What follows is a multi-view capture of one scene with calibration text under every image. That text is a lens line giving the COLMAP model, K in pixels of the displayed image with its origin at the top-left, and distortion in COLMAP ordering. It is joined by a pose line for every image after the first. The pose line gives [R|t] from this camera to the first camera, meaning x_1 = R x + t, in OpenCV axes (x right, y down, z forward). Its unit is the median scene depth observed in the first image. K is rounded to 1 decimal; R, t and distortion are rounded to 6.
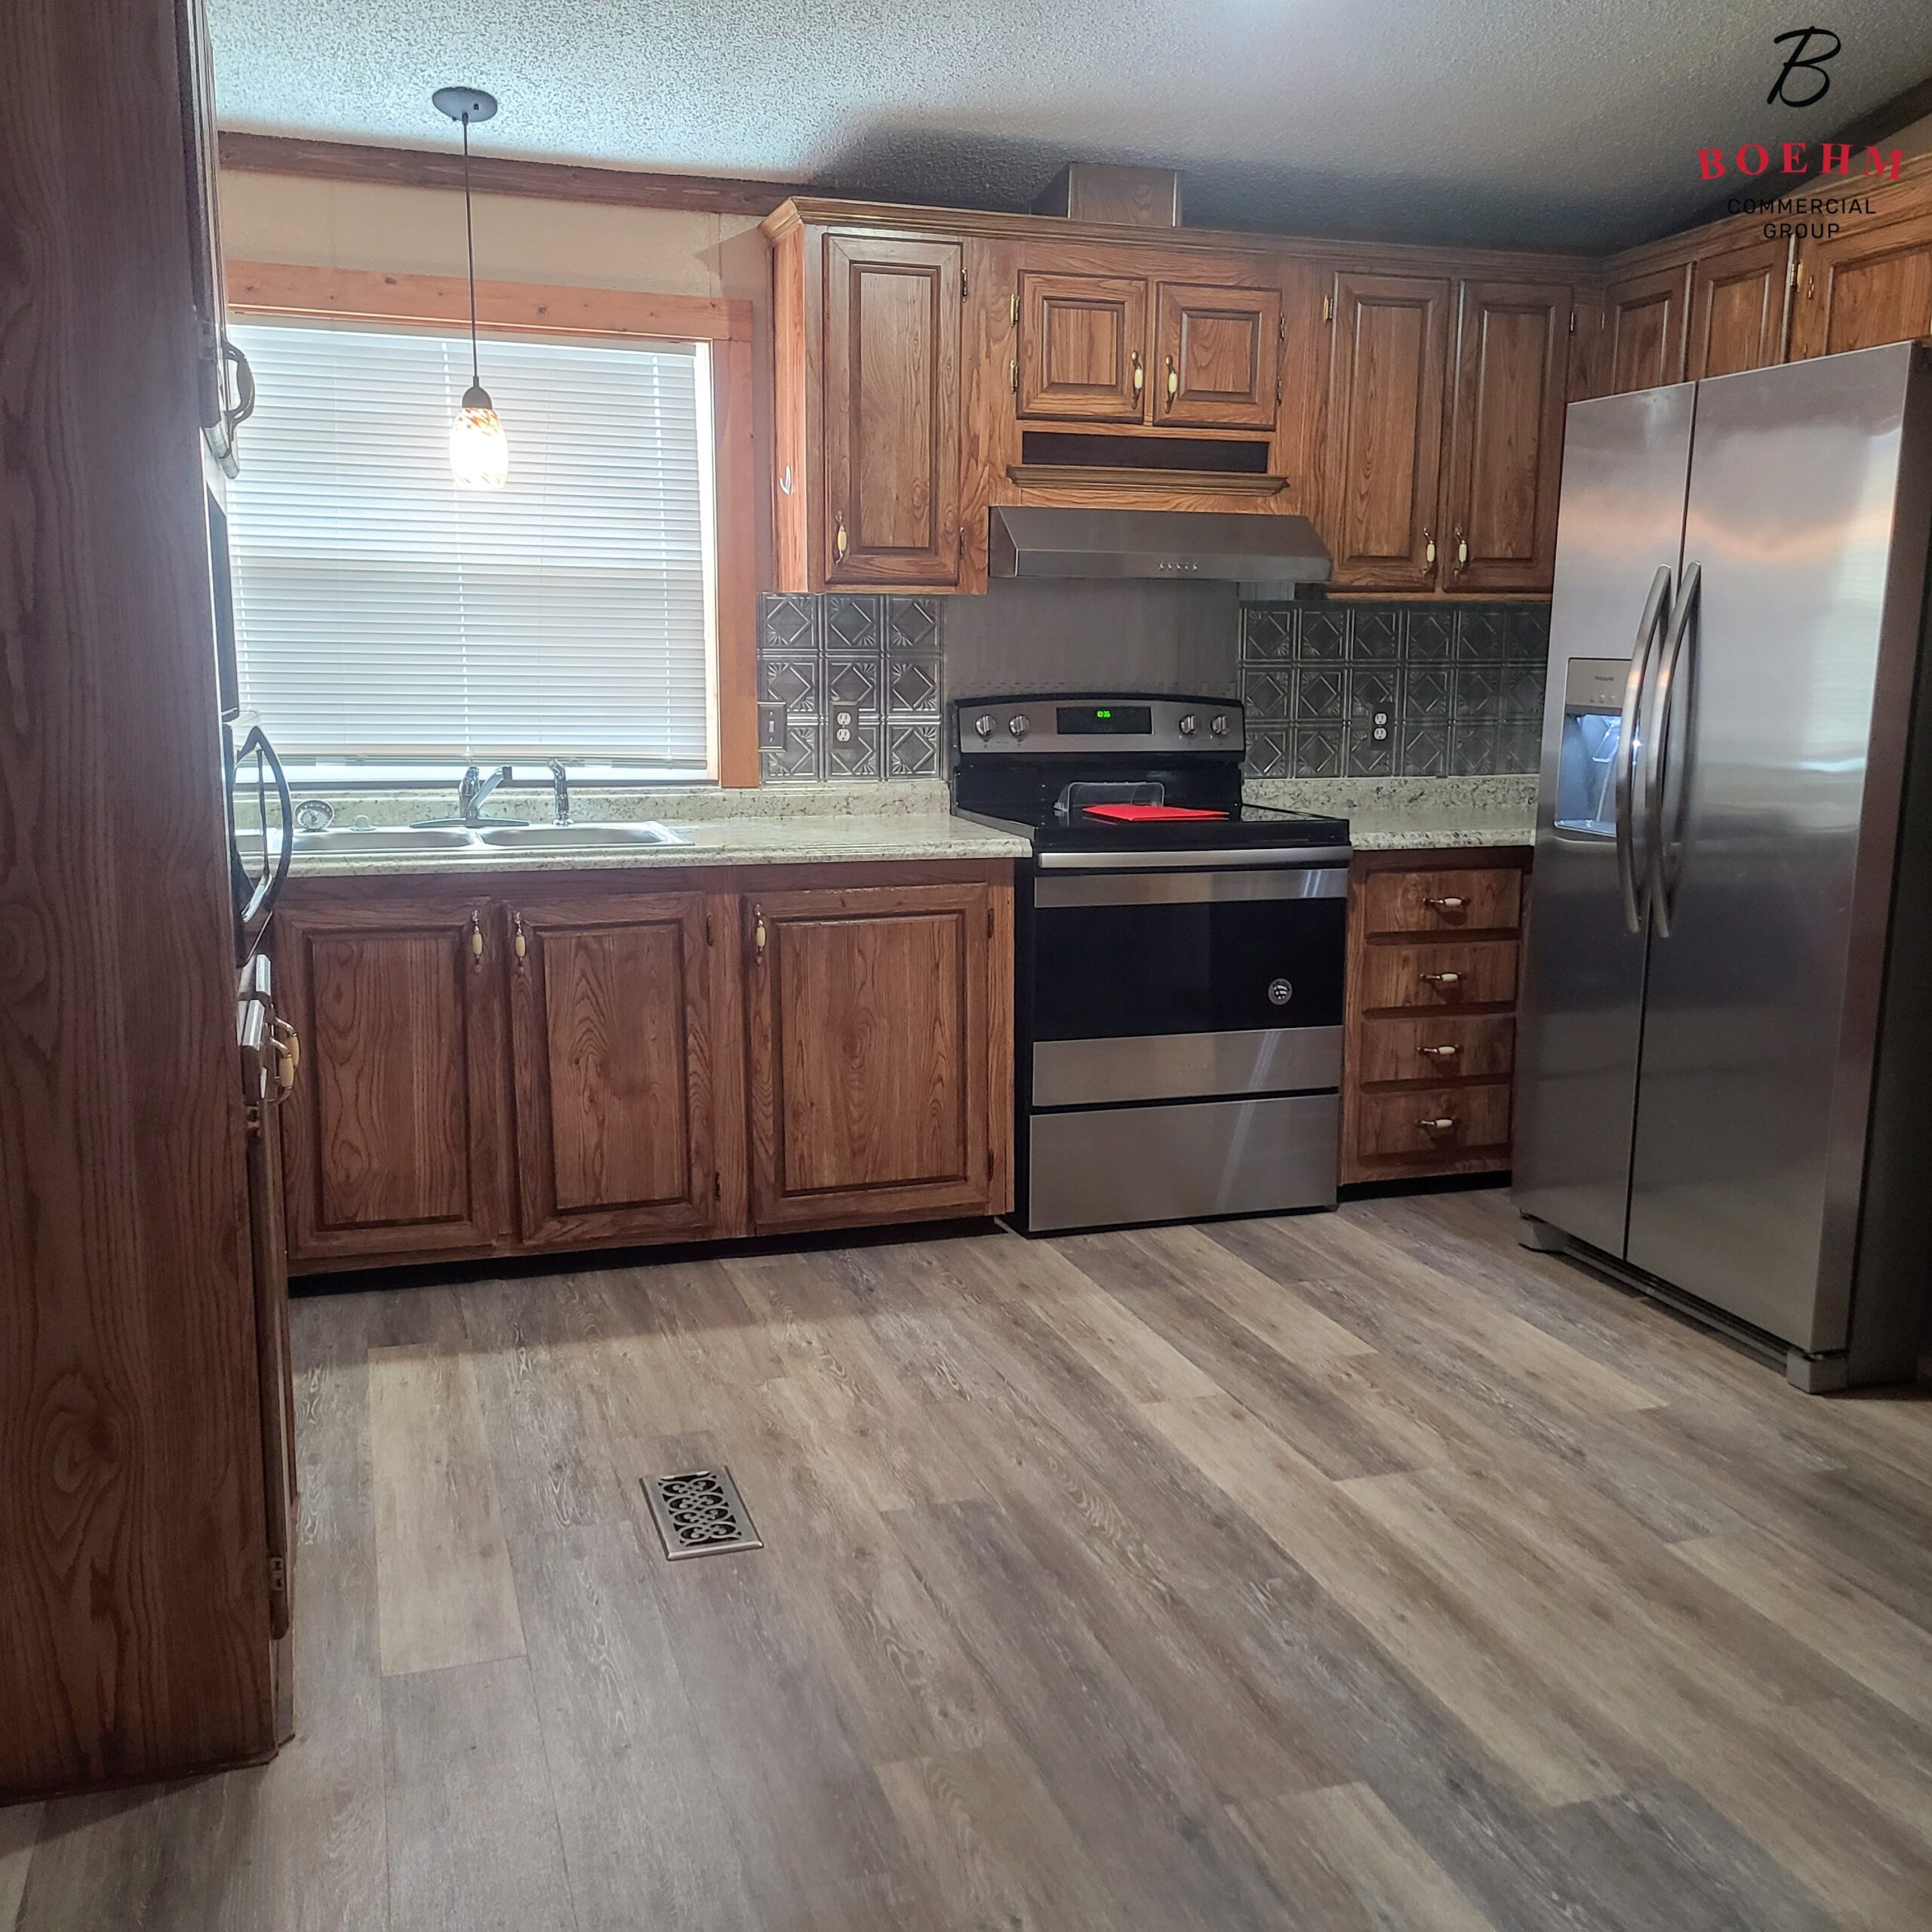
lens RADIAL K [[1915.9, 0, 972.2], [0, 1915.9, 972.6], [0, 0, 1]] dist [0.045250, 0.000000]
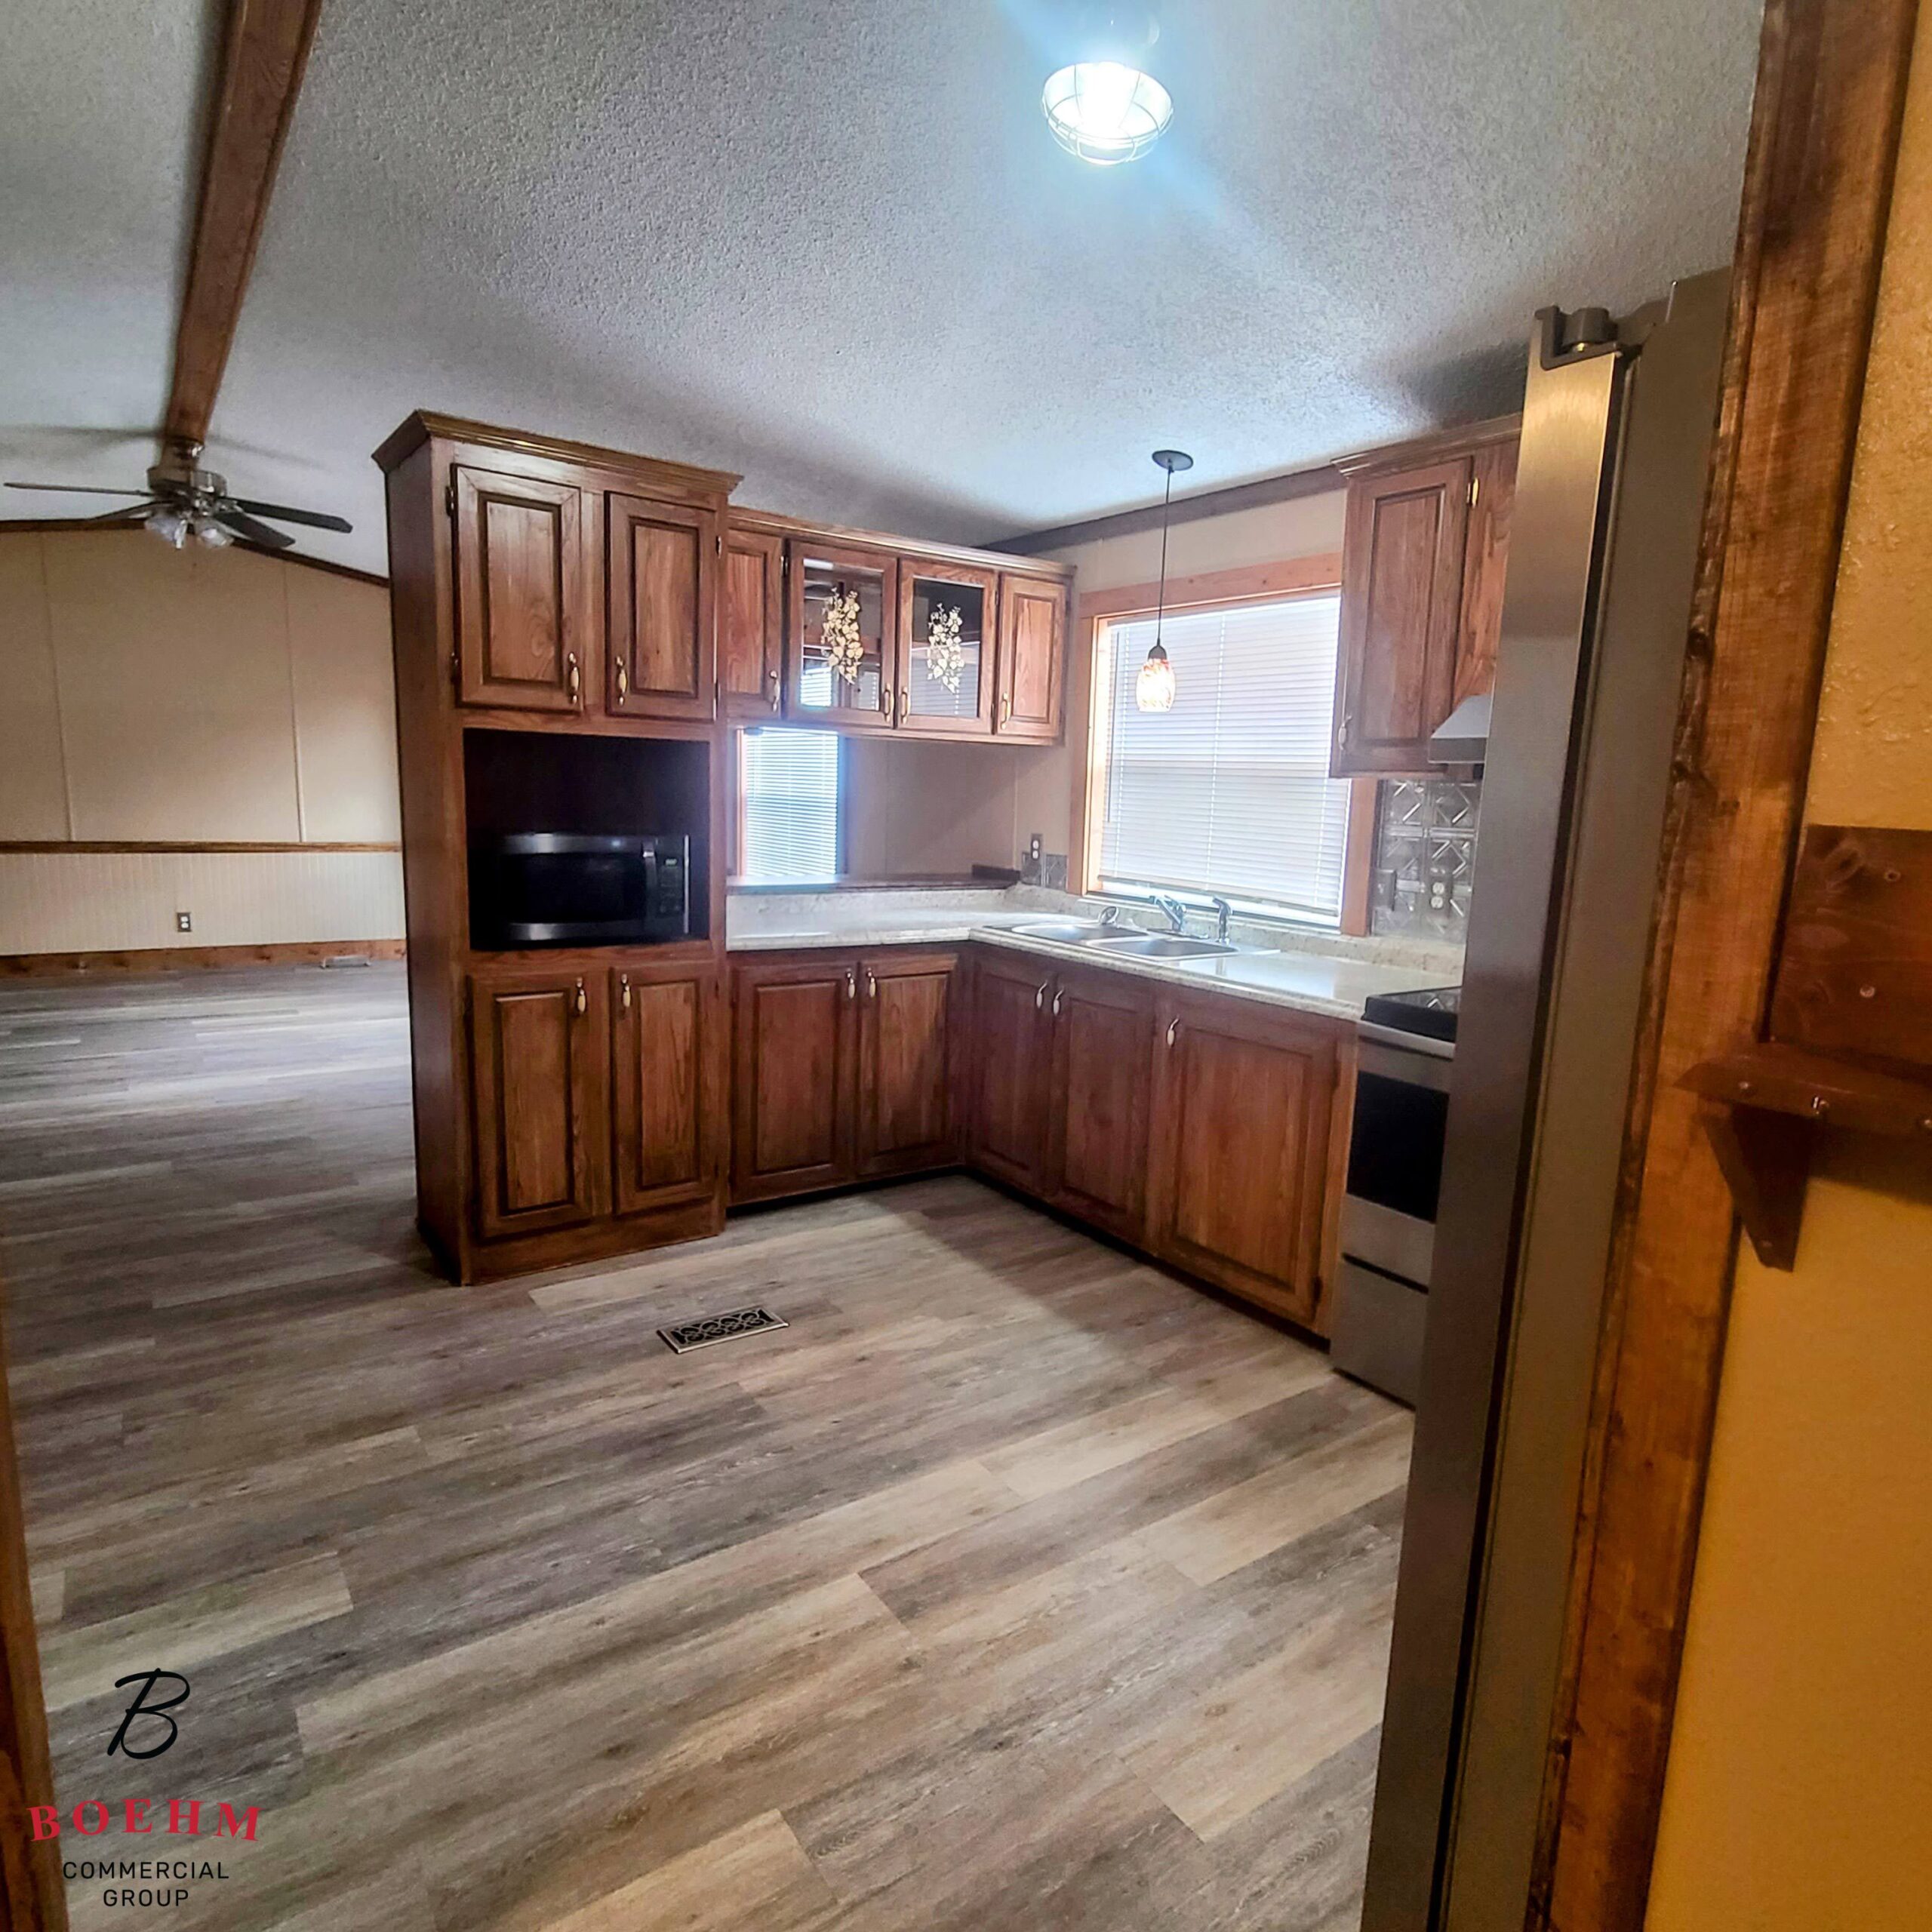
lens RADIAL K [[1180.0, 0, 968.4], [0, 1180.0, 962.7], [0, 0, 1]] dist [0.000251, -0.002257]
pose [[0.299460, 0.143442, -0.943265, 0.670453], [-0.188781, 0.977997, 0.088791, -0.126435], [0.935246, 0.151481, 0.319950, 0.667066]]
